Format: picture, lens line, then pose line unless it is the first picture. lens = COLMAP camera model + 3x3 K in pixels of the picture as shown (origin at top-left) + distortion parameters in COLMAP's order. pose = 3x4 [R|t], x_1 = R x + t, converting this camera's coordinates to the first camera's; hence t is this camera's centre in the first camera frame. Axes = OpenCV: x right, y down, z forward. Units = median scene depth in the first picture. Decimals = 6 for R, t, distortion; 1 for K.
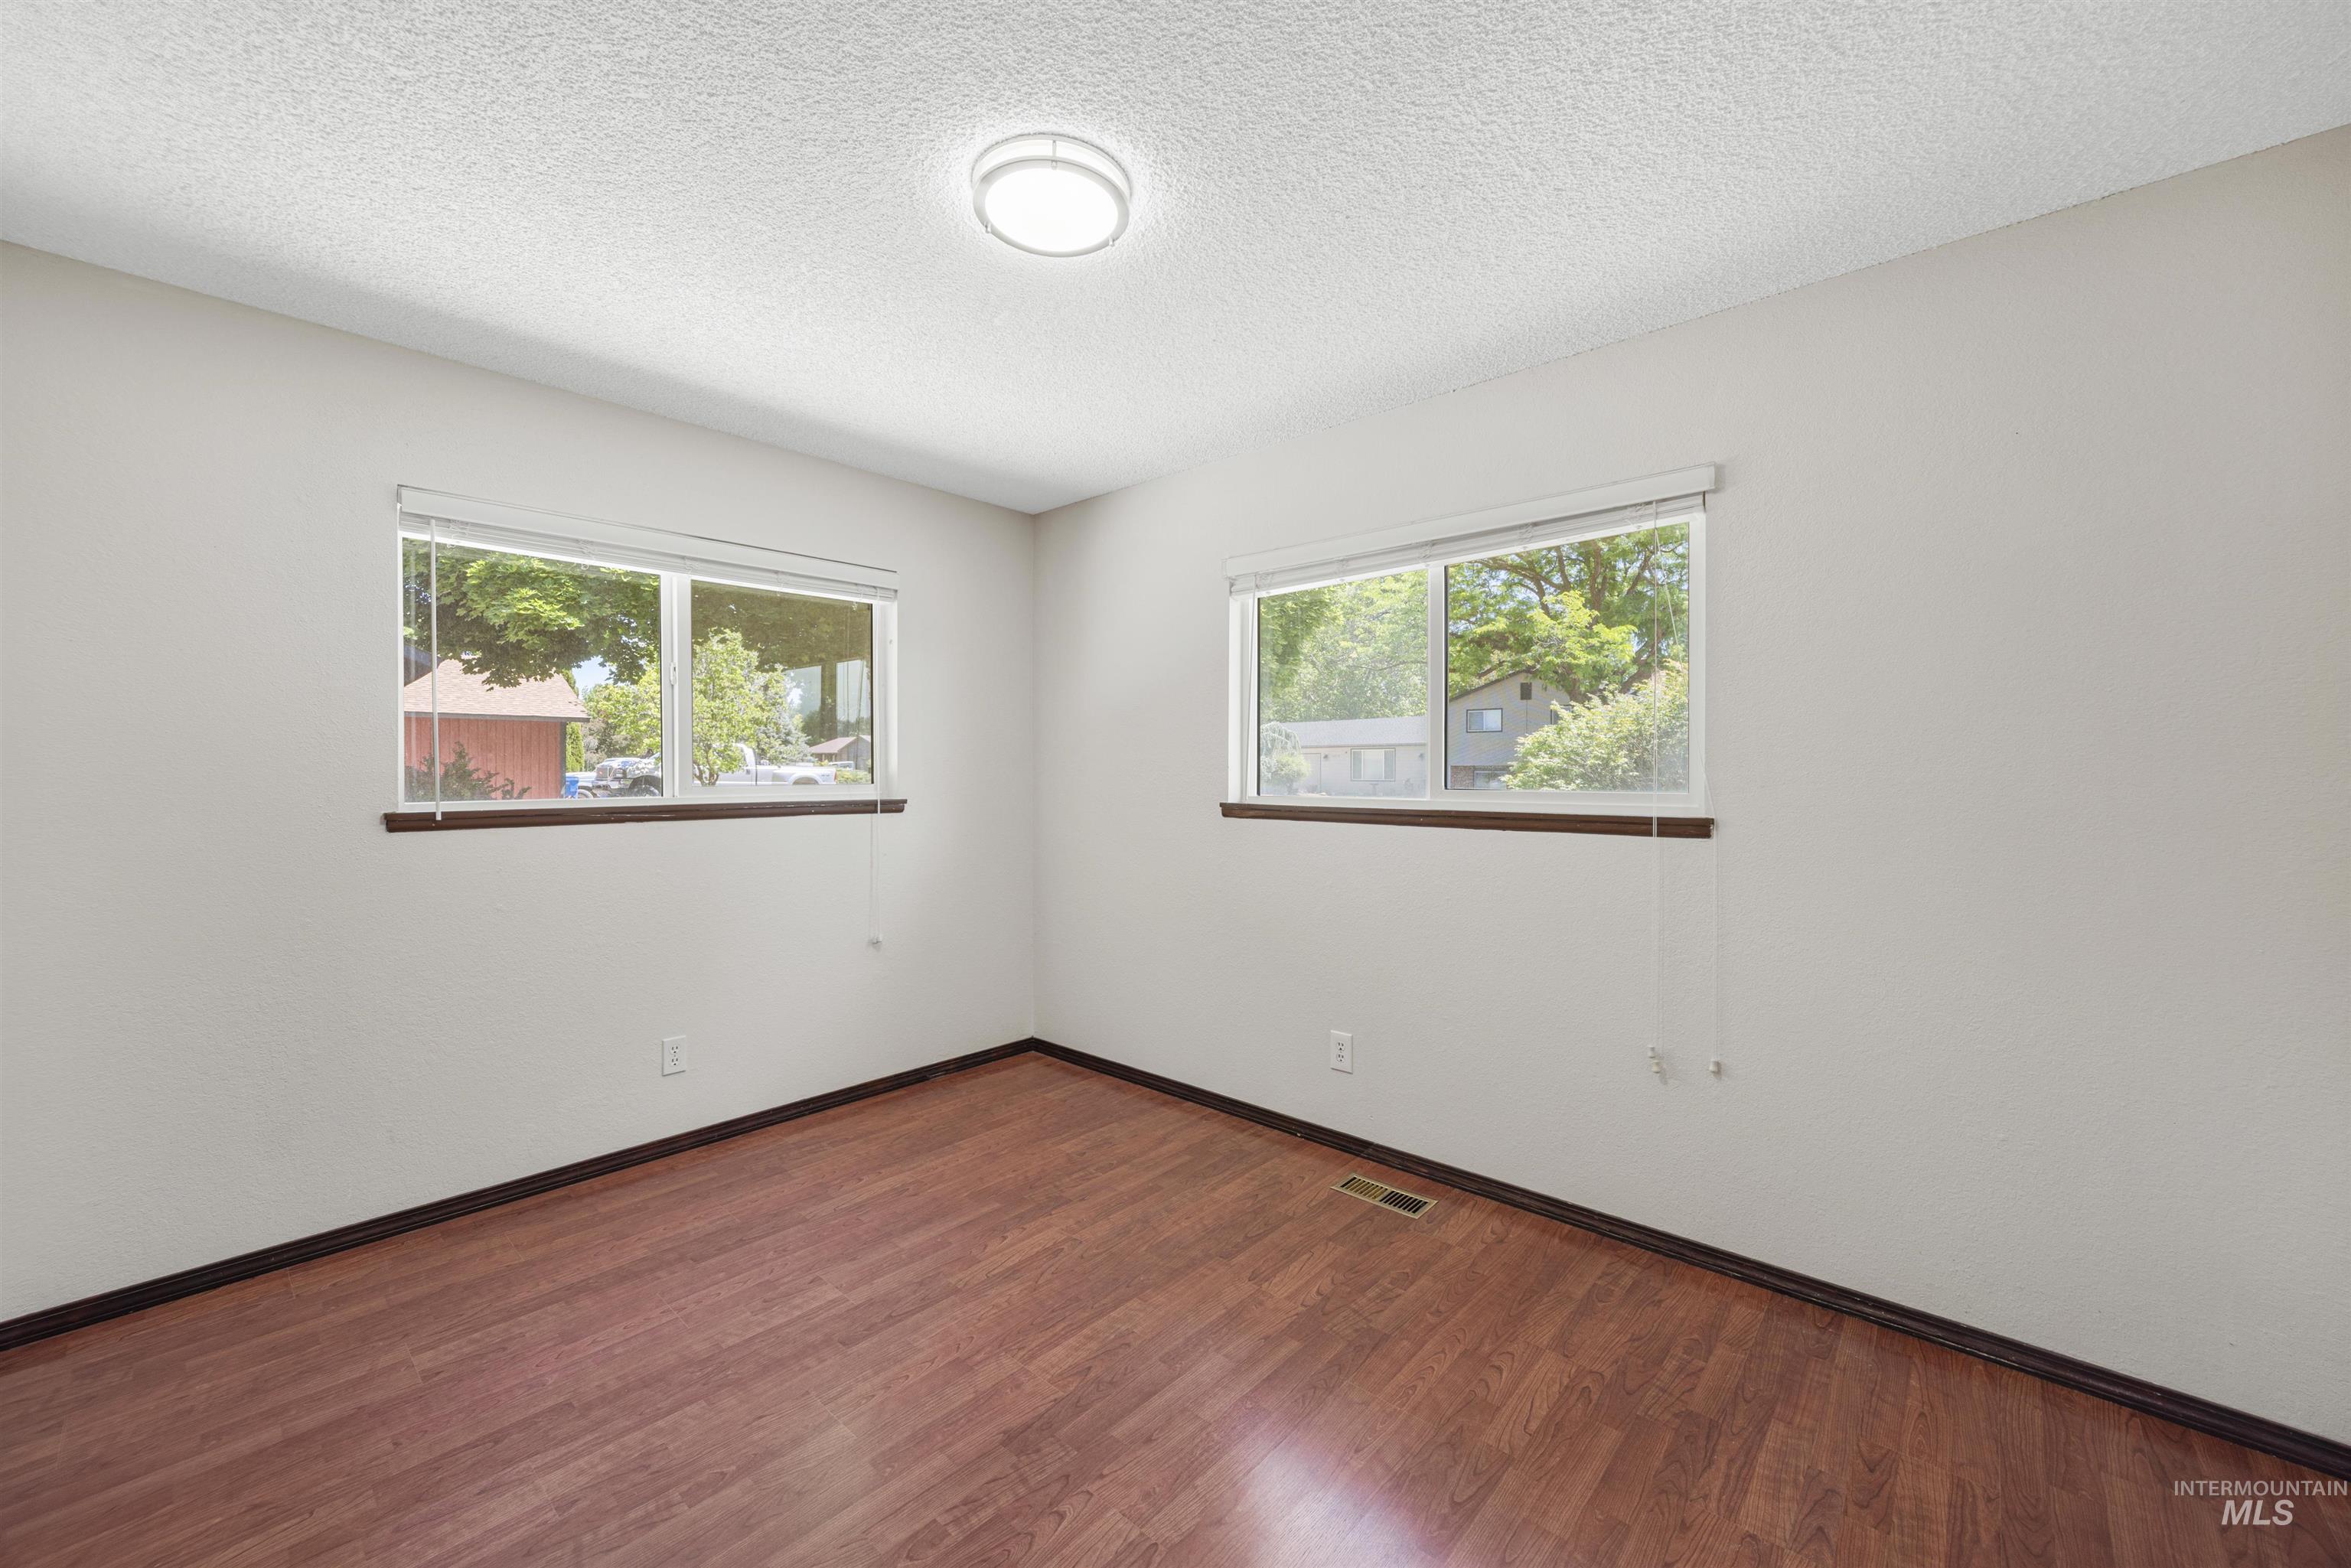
lens RADIAL K [[904.1, 0, 1131.1], [0, 904.1, 773.0], [0, 0, 1]] dist [0.001812, -0.000349]
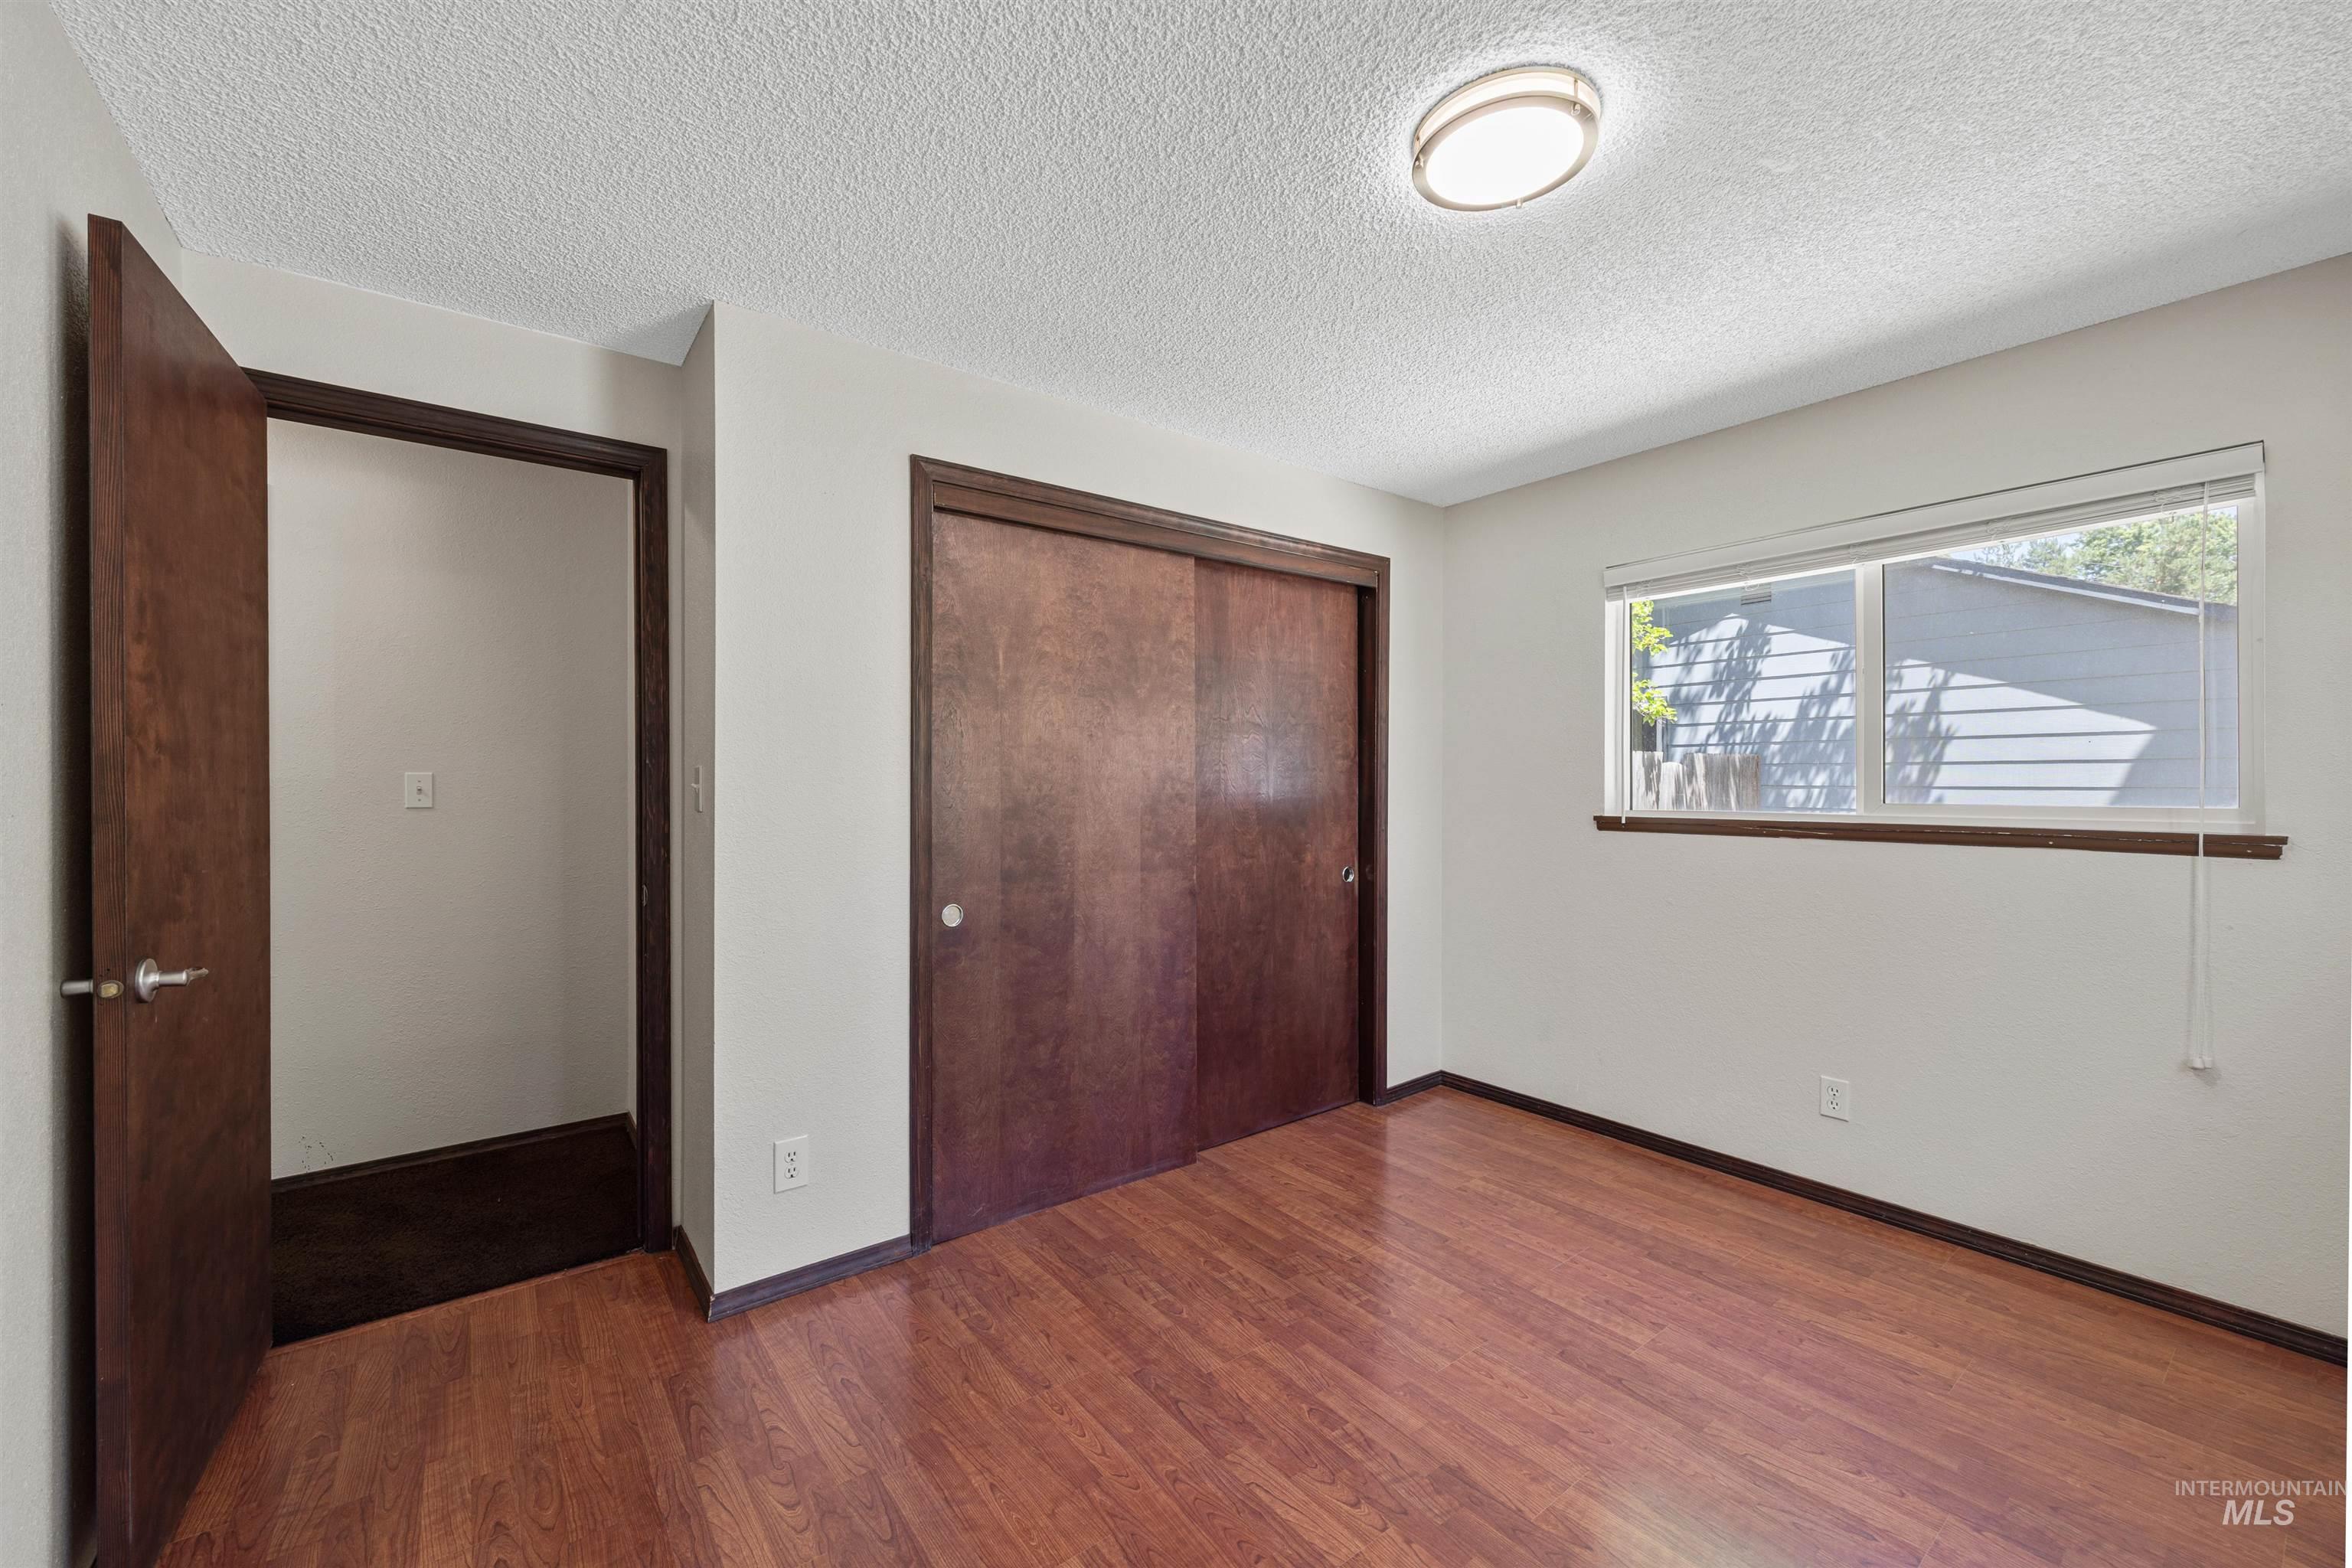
lens RADIAL K [[904.5, 0, 1171.0], [0, 904.5, 783.7], [0, 0, 1]] dist [0.001812, -0.000349]
pose [[-0.150187, 0.001827, -0.988656, 0.607863], [-0.004422, 0.999987, 0.002519, -0.003725], [0.988648, 0.004751, -0.150177, 0.587471]]
